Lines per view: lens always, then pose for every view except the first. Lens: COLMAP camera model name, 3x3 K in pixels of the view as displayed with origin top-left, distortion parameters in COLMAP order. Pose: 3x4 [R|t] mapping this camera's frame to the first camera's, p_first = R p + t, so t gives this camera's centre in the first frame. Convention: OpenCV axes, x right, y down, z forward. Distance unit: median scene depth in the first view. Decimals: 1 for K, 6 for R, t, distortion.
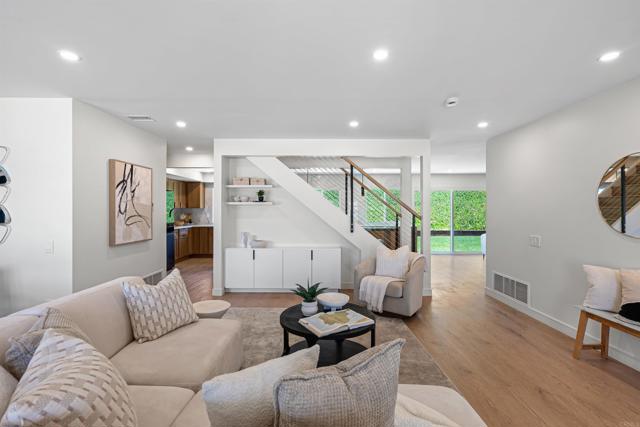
lens RADIAL K [[293.9, 0, 320.9], [0, 293.9, 215.7], [0, 0, 1]] dist [0.002084, 0.000539]
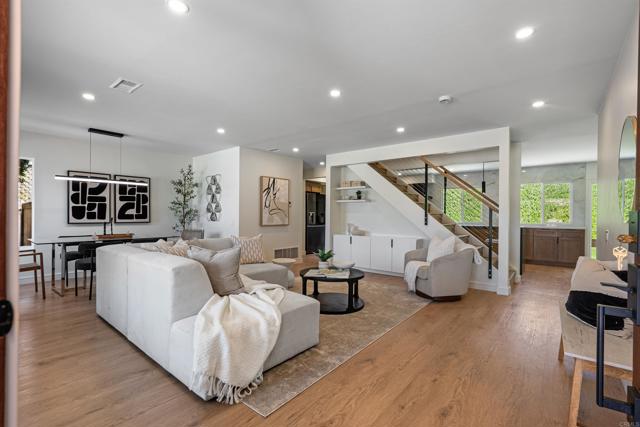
lens RADIAL K [[293.9, 0, 320.9], [0, 293.9, 215.7], [0, 0, 1]] dist [0.002084, 0.000539]
pose [[0.777190, 0.008513, -0.629208, 0.579880], [-0.017551, 0.999813, -0.008152, 0.044851], [0.629021, 0.017379, 0.777194, -0.113717]]
